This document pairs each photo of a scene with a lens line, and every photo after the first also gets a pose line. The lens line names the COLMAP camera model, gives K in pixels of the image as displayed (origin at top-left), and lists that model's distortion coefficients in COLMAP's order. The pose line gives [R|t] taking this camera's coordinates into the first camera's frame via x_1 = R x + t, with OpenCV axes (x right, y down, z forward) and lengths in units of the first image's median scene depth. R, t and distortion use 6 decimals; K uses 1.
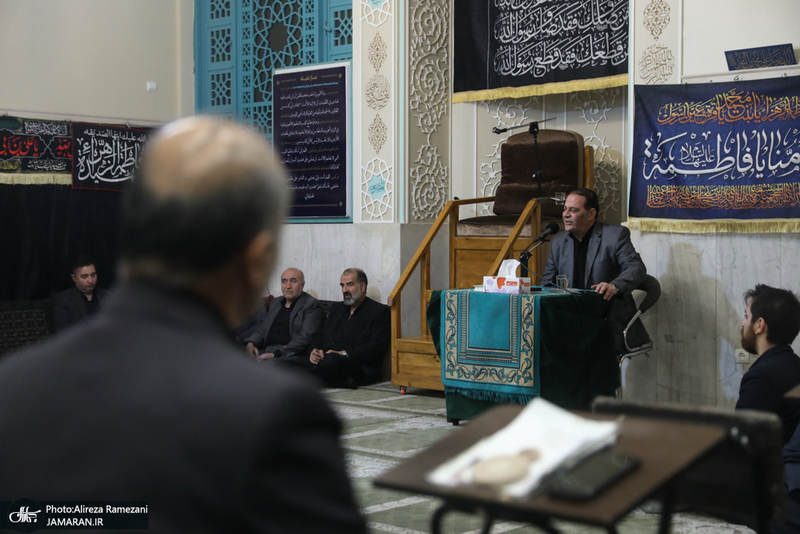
lens RADIAL K [[1336.4, 0, 400.0], [0, 1336.4, 267.0], [0, 0, 1]] dist [0.127935, 0.014475]
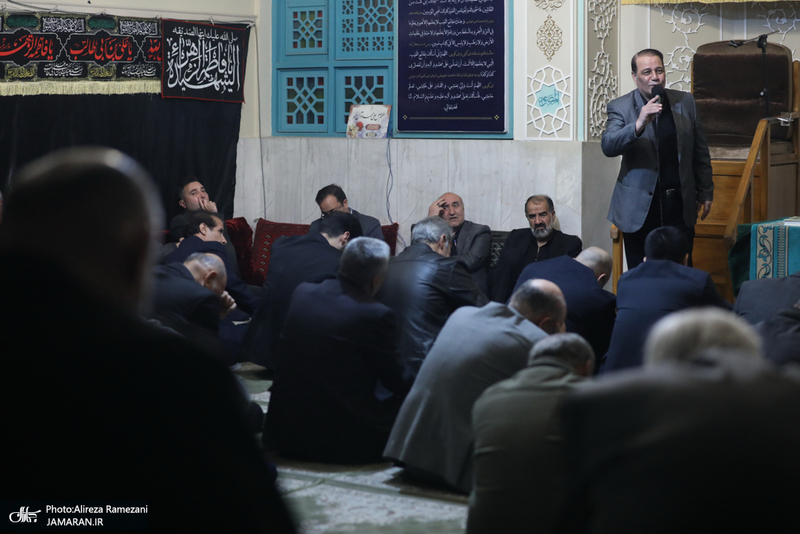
lens RADIAL K [[1669.0, 0, 400.0], [0, 1669.0, 306.4], [0, 0, 1]] dist [-0.340931, 0.319105]
pose [[0.983323, -0.017256, 0.181049, -0.320773], [0.001826, 0.996375, 0.085047, -0.018003], [-0.181860, -0.083298, 0.979790, -0.046465]]
